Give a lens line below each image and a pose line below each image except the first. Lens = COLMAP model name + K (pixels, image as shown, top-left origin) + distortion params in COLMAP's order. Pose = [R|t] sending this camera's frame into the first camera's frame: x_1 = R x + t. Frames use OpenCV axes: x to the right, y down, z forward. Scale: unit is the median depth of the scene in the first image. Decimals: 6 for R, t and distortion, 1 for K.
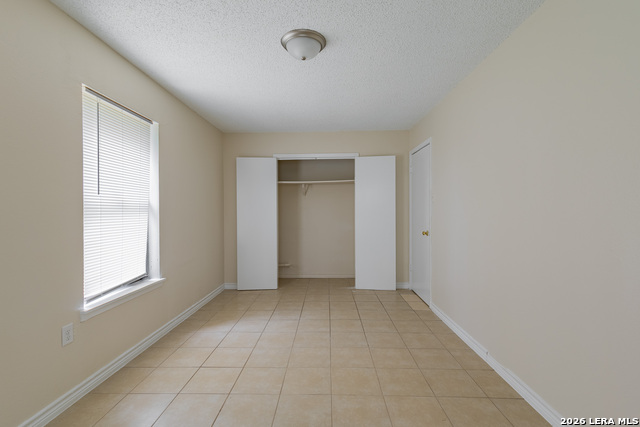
lens RADIAL K [[297.3, 0, 320.0], [0, 297.3, 213.5], [0, 0, 1]] dist [-0.000425, -0.000100]
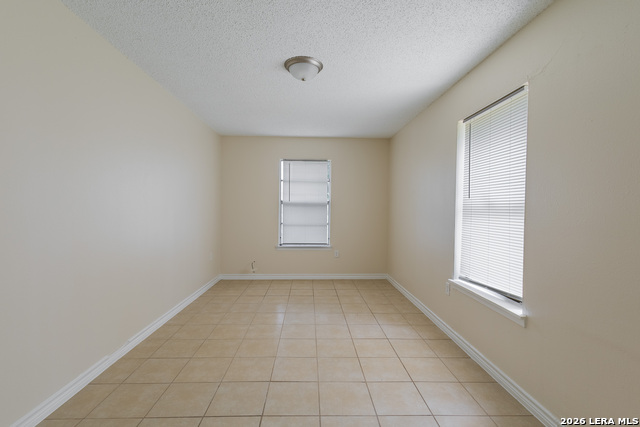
lens RADIAL K [[297.3, 0, 320.0], [0, 297.3, 213.5], [0, 0, 1]] dist [-0.000425, -0.000100]
pose [[-0.997934, -0.011658, -0.063181, -0.047658], [-0.013001, 0.999697, 0.020882, -0.017721], [0.062918, 0.021660, -0.997784, 2.010942]]
